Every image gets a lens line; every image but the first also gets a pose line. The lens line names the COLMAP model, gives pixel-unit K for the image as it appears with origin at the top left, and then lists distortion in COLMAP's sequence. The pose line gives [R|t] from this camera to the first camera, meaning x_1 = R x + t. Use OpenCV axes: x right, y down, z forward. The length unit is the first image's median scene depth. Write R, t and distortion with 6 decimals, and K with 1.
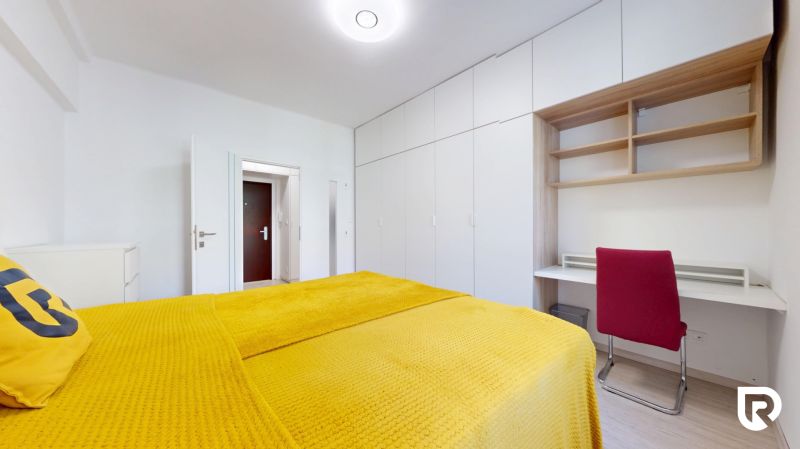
lens RADIAL K [[253.3, 0, 398.8], [0, 253.3, 225.8], [0, 0, 1]] dist [-0.000124, 0.000061]
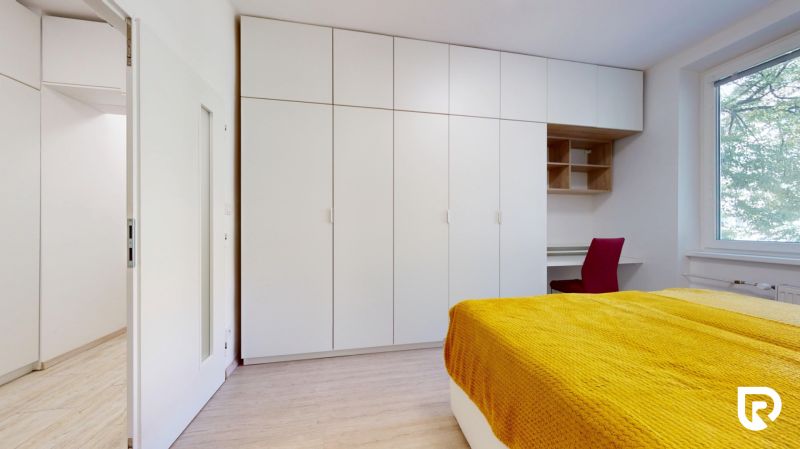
lens RADIAL K [[253.3, 0, 398.8], [0, 253.3, 225.8], [0, 0, 1]] dist [-0.000124, 0.000061]
pose [[0.513245, -0.001649, 0.858241, -0.883585], [-0.004736, 0.999977, 0.004754, 0.011685], [-0.858229, -0.006505, 0.513226, 1.087245]]
